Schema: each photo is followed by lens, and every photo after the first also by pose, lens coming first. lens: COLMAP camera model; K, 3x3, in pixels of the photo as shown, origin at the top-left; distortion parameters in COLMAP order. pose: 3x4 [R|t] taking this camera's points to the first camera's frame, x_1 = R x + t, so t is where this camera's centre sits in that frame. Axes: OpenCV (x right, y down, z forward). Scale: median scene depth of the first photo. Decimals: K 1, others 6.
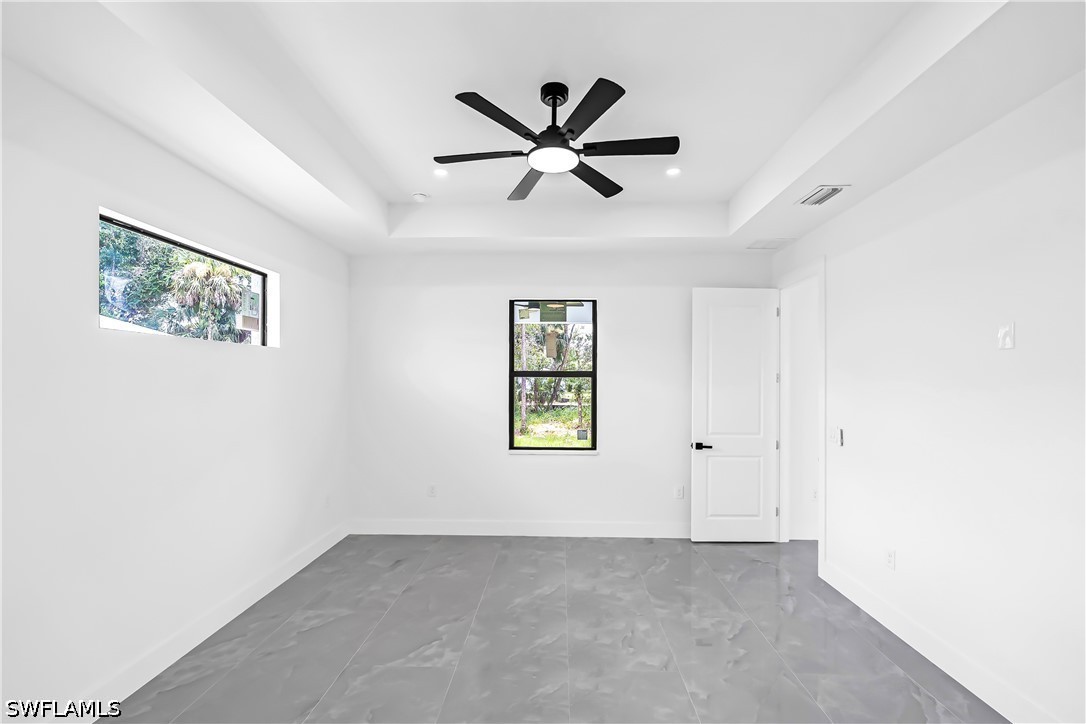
lens RADIAL K [[482.1, 0, 543.3], [0, 482.1, 374.8], [0, 0, 1]] dist [-0.000666, -0.000194]
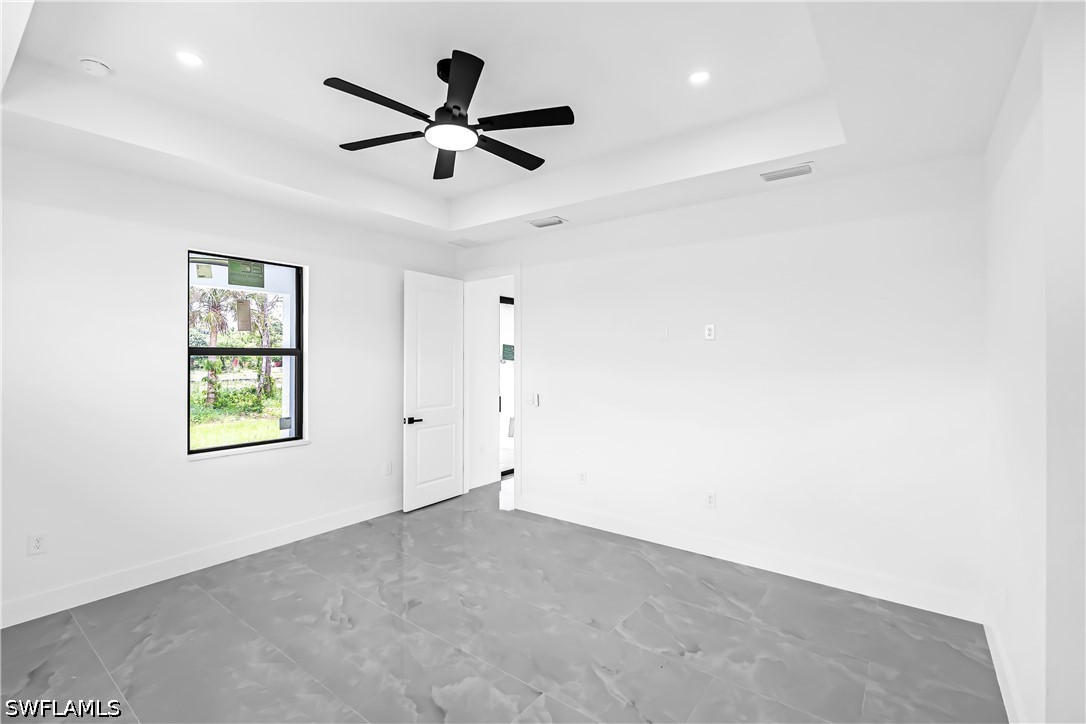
lens RADIAL K [[485.7, 0, 536.2], [0, 485.7, 350.0], [0, 0, 1]] dist [-0.001339, -0.000123]
pose [[0.588199, 0.007615, 0.808680, -0.383292], [-0.005723, 0.999970, -0.005254, -0.002861], [-0.808696, -0.001538, 0.588225, 0.152138]]
